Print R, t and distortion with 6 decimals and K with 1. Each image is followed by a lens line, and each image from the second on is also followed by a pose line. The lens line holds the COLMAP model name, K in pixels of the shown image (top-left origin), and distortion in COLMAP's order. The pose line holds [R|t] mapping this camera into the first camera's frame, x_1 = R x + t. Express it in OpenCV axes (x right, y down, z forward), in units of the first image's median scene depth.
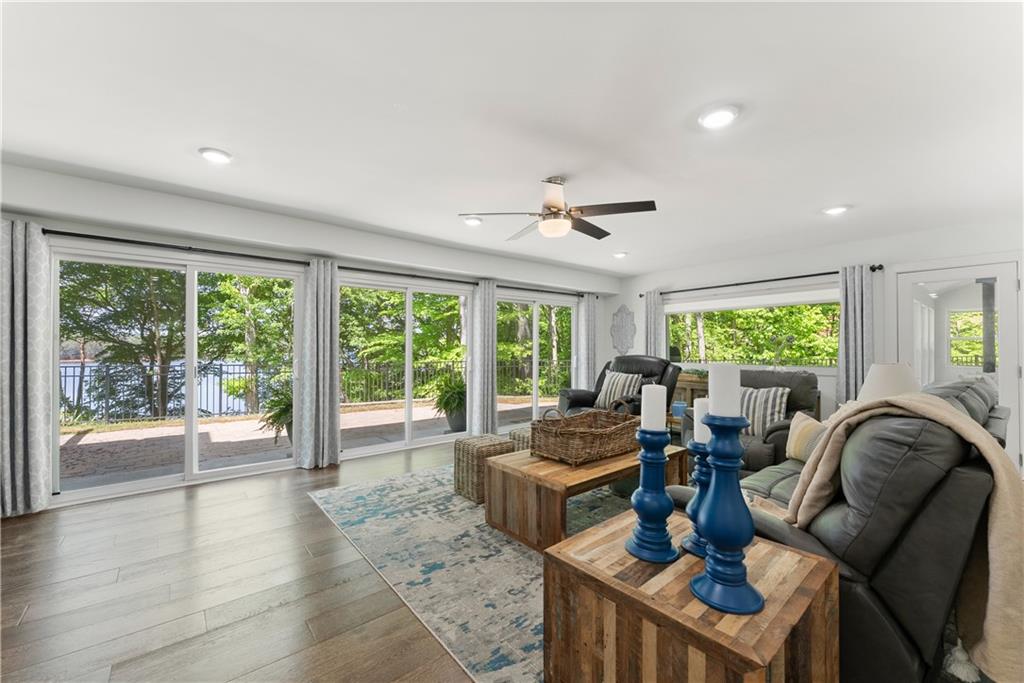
lens RADIAL K [[419.0, 0, 512.6], [0, 419.0, 344.2], [0, 0, 1]] dist [0.000644, 0.000135]
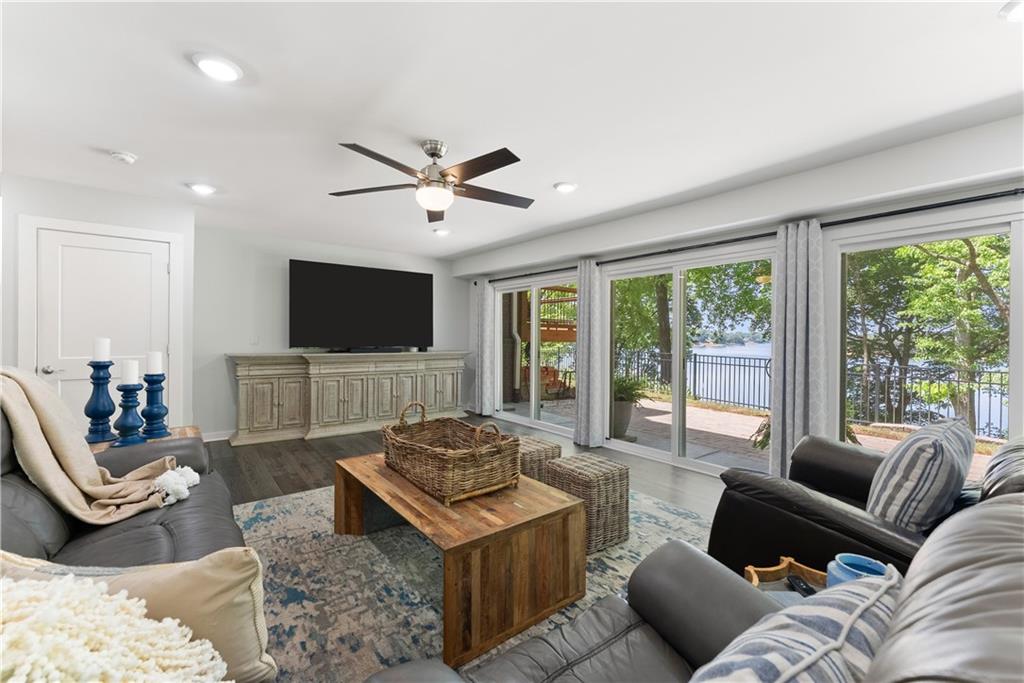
lens RADIAL K [[419.0, 0, 512.0], [0, 419.0, 339.7], [0, 0, 1]] dist [0.000644, 0.000135]
pose [[-0.041266, 0.001764, -0.999147, 0.757264], [-0.000621, 0.999998, 0.001791, 0.011402], [0.999148, 0.000695, -0.041265, 0.942270]]
